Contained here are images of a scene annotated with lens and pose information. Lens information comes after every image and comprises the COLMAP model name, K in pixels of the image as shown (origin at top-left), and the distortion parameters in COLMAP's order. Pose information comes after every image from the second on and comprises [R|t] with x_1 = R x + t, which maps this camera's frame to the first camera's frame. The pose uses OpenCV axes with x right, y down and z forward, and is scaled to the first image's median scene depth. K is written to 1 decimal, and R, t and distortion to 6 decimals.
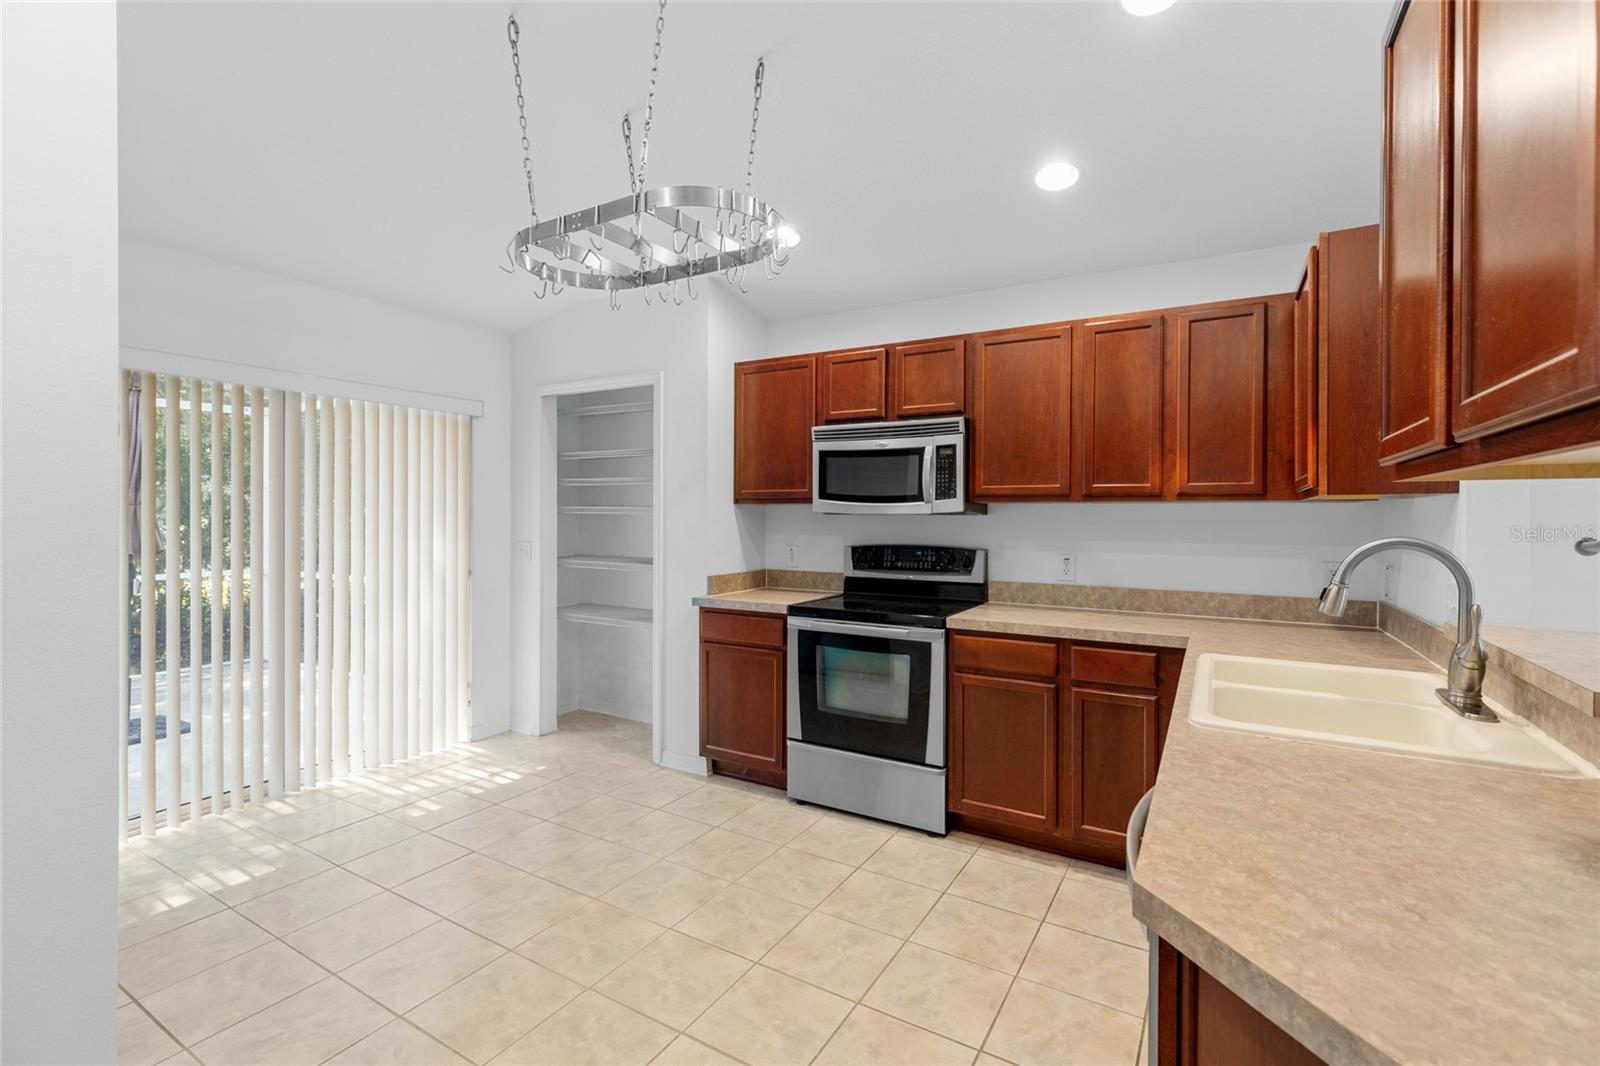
lens RADIAL K [[705.9, 0, 798.1], [0, 705.9, 513.5], [0, 0, 1]] dist [0.000173, 0.000050]
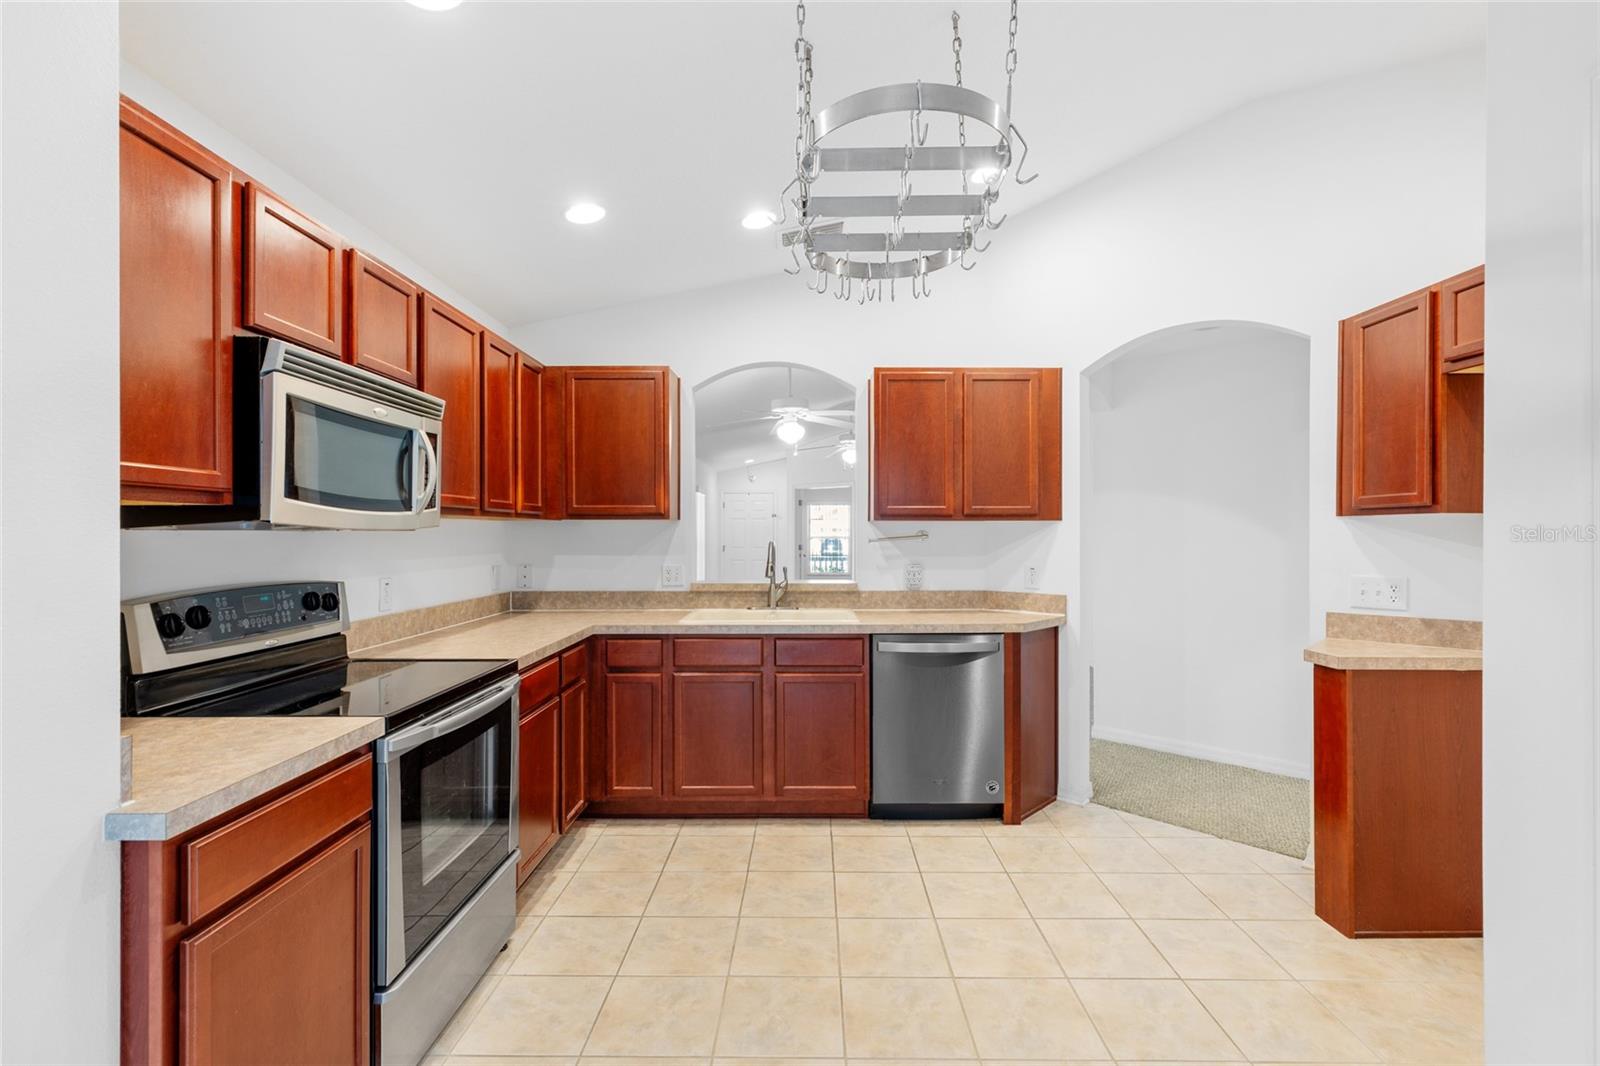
lens RADIAL K [[737.2, 0, 800.0], [0, 737.2, 524.6], [0, 0, 1]] dist [0.000419, -0.000113]
pose [[-0.504660, 0.002882, 0.863313, -0.627754], [-0.005409, 0.999964, -0.006500, -0.001559], [-0.863301, -0.007950, -0.504627, 1.058709]]
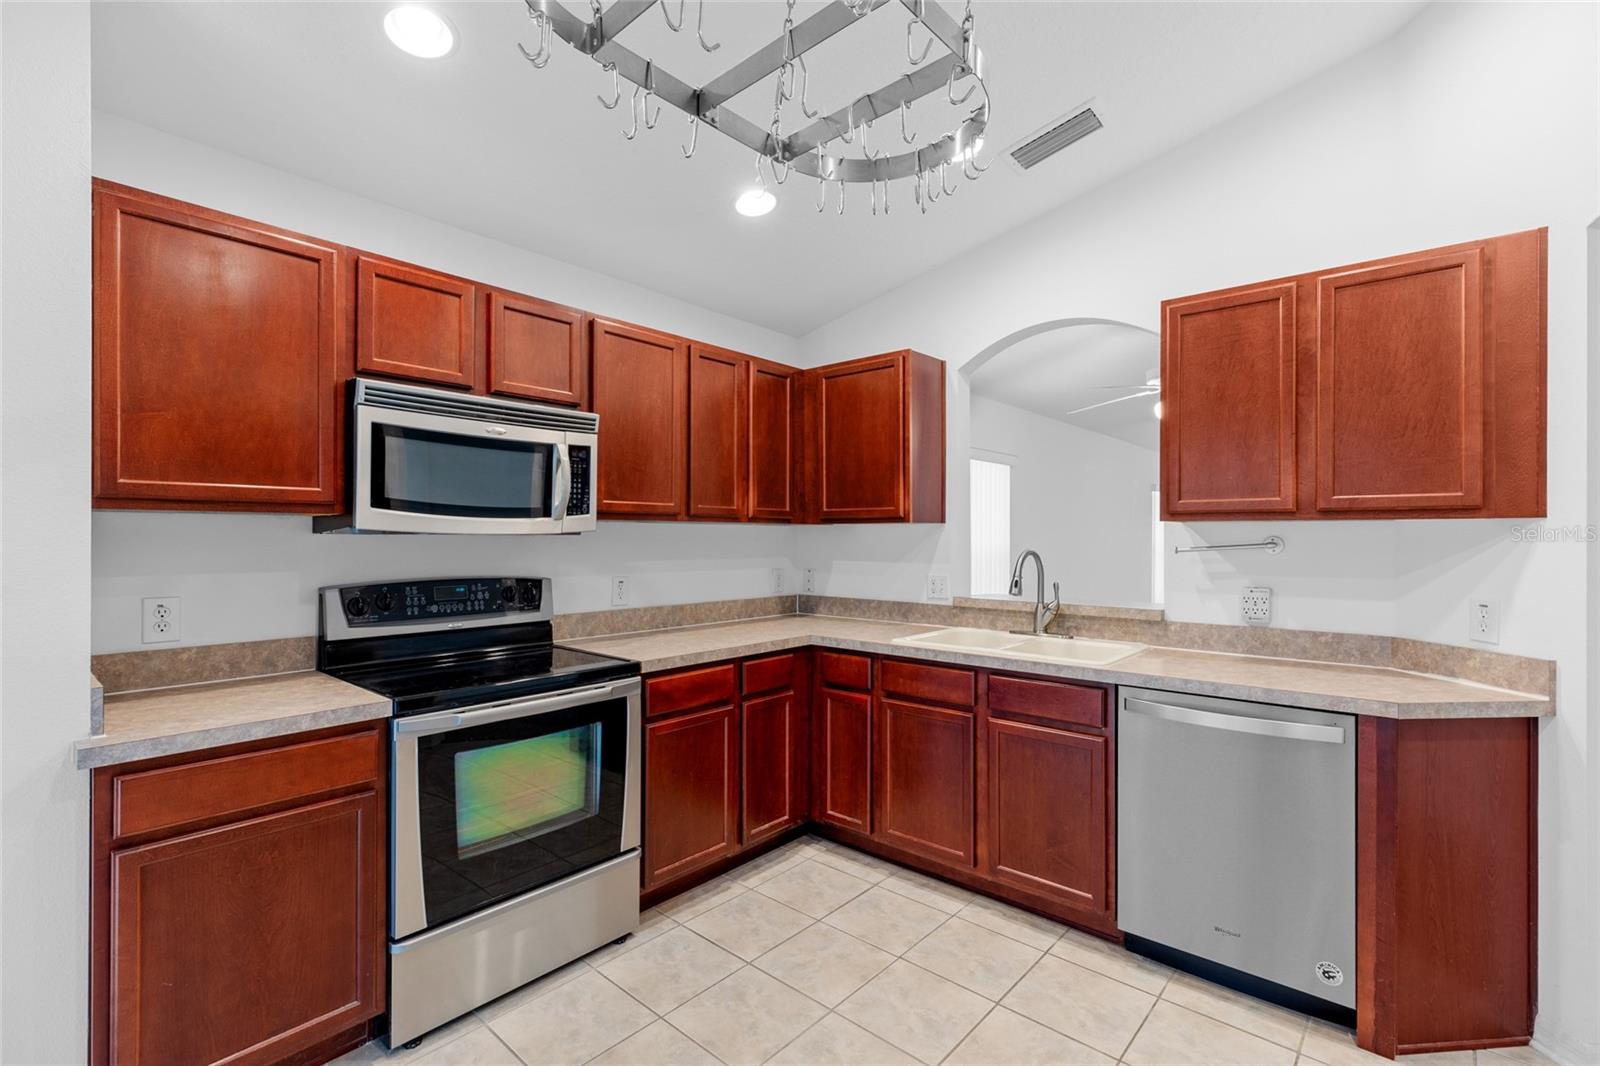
lens RADIAL K [[721.5, 0, 804.7], [0, 721.5, 530.3], [0, 0, 1]] dist [0.000967, 0.000433]
pose [[0.181185, 0.002885, 0.983445, -0.533665], [-0.005185, 0.999985, -0.001978, -0.003068], [-0.983435, -0.004741, 0.181197, 0.612226]]
